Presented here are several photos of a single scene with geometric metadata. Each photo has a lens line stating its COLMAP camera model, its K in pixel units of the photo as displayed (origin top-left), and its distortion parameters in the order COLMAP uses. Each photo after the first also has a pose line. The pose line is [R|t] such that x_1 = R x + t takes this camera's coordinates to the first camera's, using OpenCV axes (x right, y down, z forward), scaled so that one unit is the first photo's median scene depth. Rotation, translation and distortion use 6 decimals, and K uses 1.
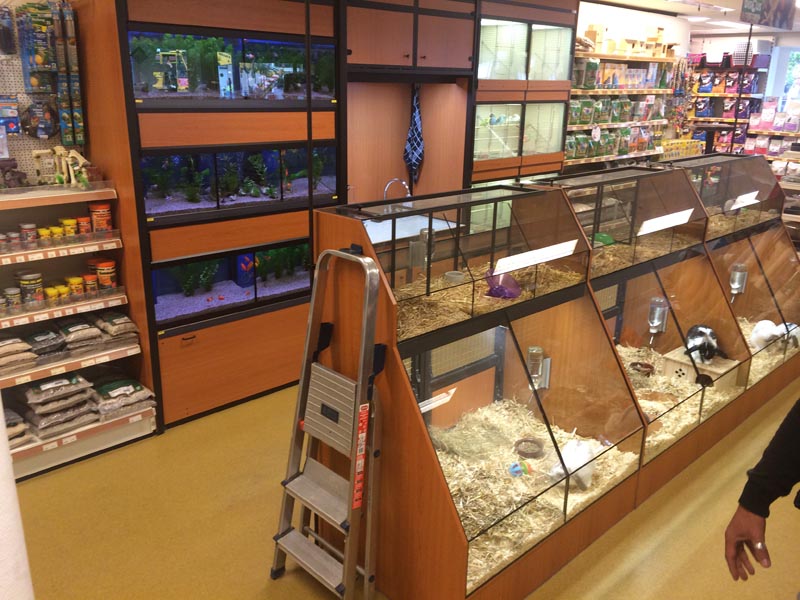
lens RADIAL K [[683.3, 0, 396.1], [0, 683.3, 298.7], [0, 0, 1]] dist [0.088787, -0.118797]
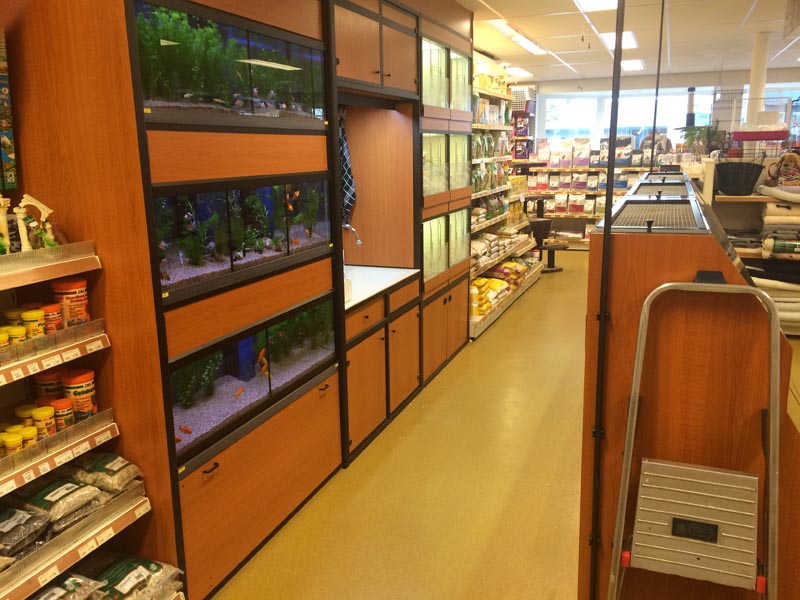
lens RADIAL K [[683.3, 0, 396.1], [0, 683.3, 298.7], [0, 0, 1]] dist [0.088787, -0.118797]
pose [[0.907908, -0.123283, 0.400629, -0.410119], [0.158207, 0.985864, -0.055156, -0.041476], [-0.388166, 0.113459, 0.914579, 0.327543]]
